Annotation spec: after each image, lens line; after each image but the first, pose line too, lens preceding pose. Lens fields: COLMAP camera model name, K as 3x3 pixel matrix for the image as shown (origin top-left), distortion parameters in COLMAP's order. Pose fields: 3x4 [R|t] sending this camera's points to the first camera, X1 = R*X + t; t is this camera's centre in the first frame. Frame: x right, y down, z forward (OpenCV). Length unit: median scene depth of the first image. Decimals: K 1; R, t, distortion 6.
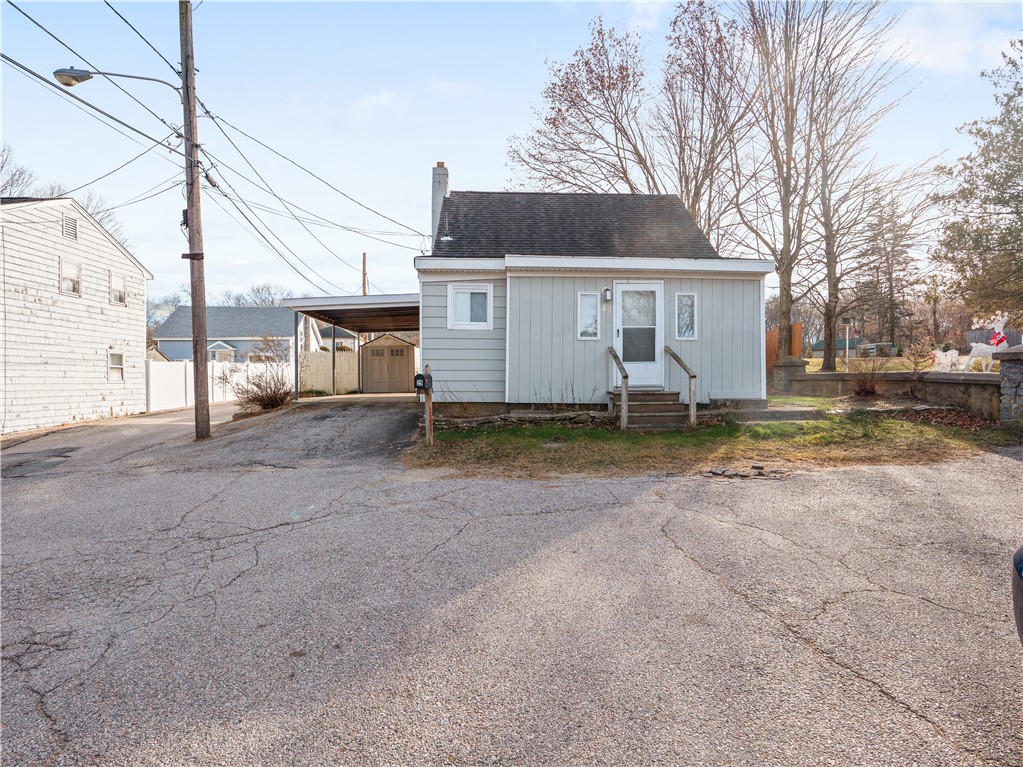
lens RADIAL K [[526.0, 0, 509.9], [0, 526.0, 385.5], [0, 0, 1]] dist [-0.014551, 0.004357]
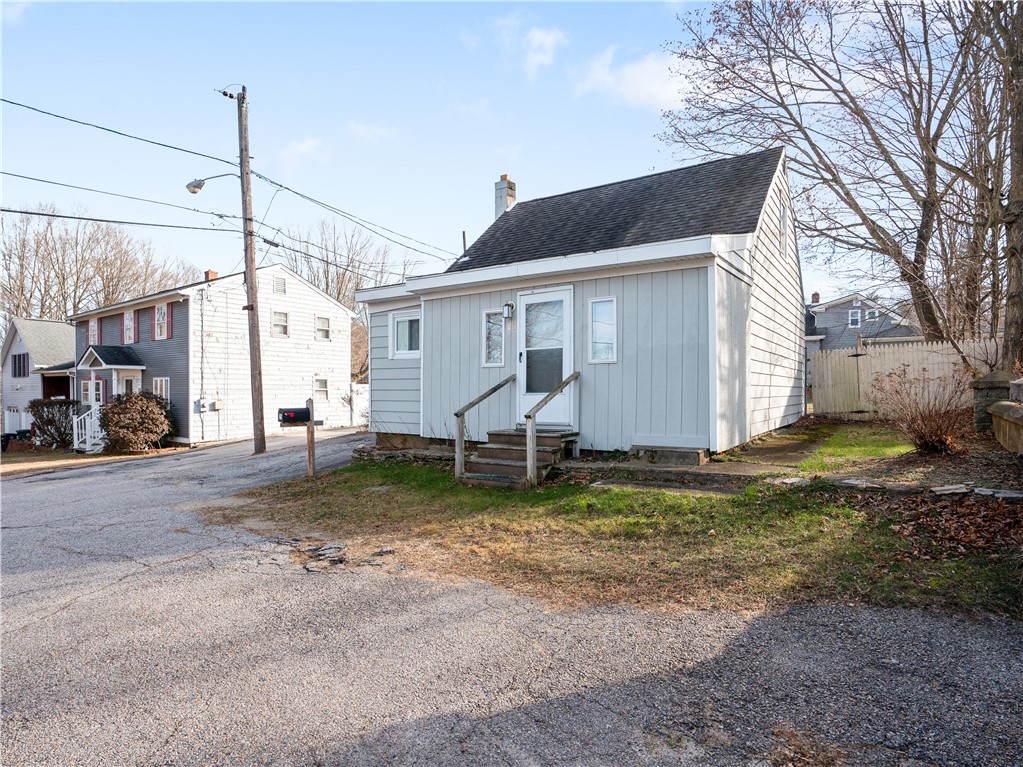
lens RADIAL K [[563.8, 0, 491.5], [0, 563.8, 388.0], [0, 0, 1]] dist [0.017986, -0.000122]
pose [[0.793444, -0.002515, -0.608638, 0.676582], [-0.008508, 0.999848, -0.015223, -0.038102], [0.608584, 0.017257, 0.793302, 0.280788]]
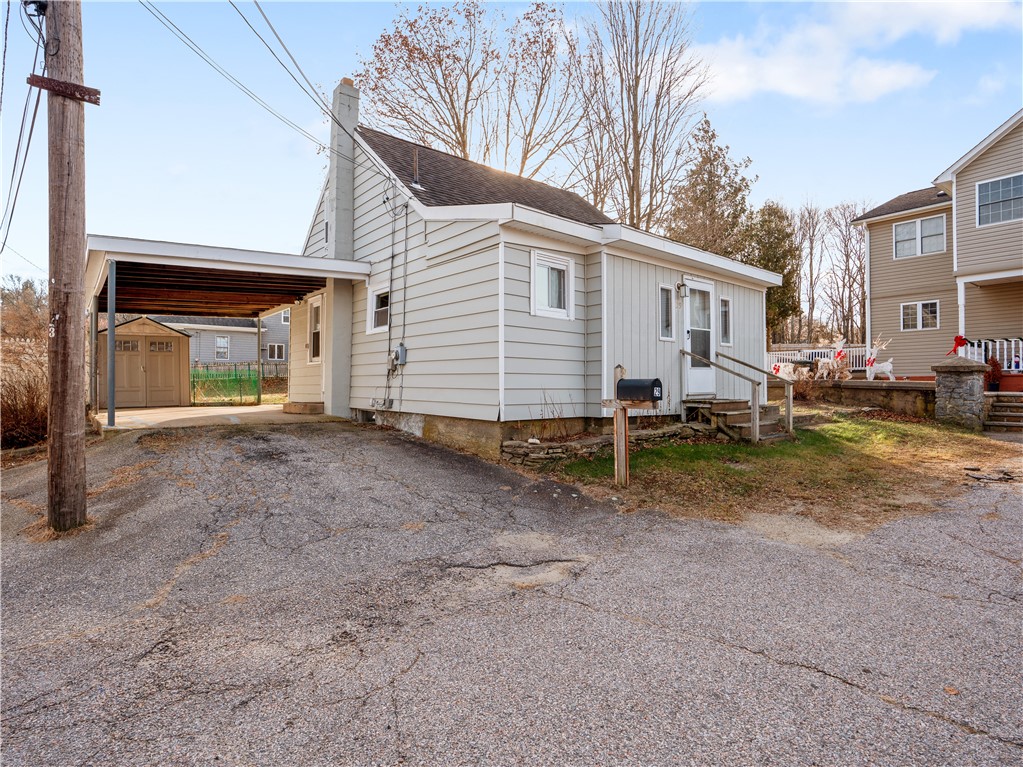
lens RADIAL K [[526.0, 0, 492.9], [0, 526.0, 386.4], [0, 0, 1]] dist [-0.014551, 0.004357]
pose [[0.803560, -0.001236, 0.595222, -0.573503], [0.007897, 0.999932, -0.008584, -0.006619], [-0.595171, 0.011599, 0.803515, 0.469969]]
